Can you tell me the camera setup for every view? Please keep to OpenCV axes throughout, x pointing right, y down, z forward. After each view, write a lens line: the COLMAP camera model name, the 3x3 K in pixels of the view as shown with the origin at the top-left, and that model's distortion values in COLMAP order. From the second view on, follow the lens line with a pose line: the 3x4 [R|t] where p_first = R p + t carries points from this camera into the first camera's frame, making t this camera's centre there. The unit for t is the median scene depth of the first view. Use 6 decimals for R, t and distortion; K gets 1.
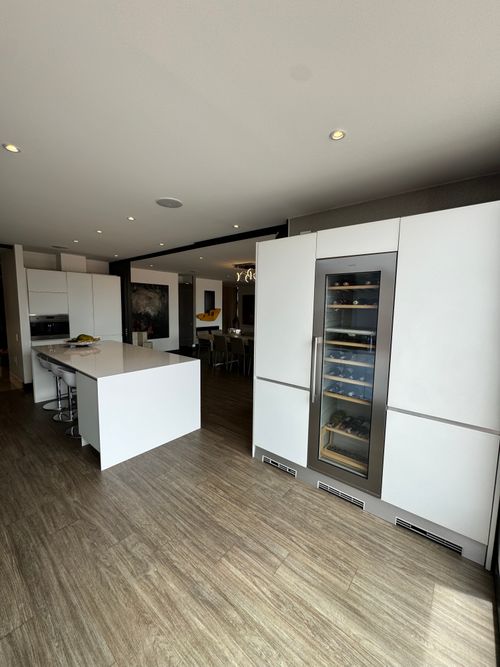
lens RADIAL K [[267.1, 0, 250.0], [0, 267.1, 333.5], [0, 0, 1]] dist [-0.001109, 0.000350]
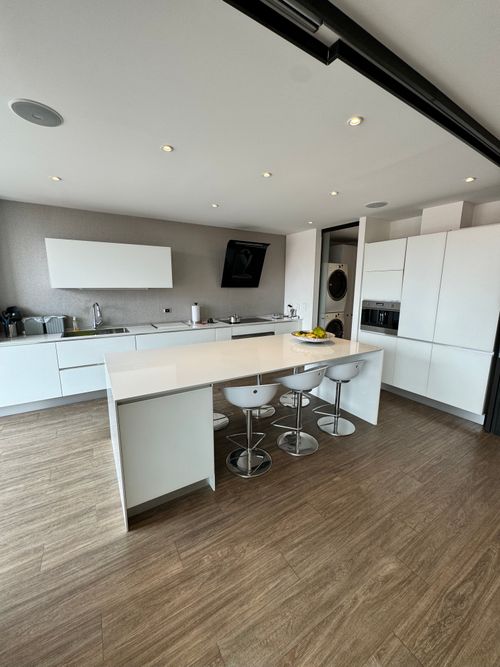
lens RADIAL K [[267.1, 0, 250.0], [0, 267.1, 333.5], [0, 0, 1]] dist [-0.001109, 0.000350]
pose [[-0.322118, 0.148503, -0.934980, 0.147971], [-0.109874, 0.975082, 0.192726, -0.122897], [0.940302, 0.164811, -0.297775, 1.310996]]
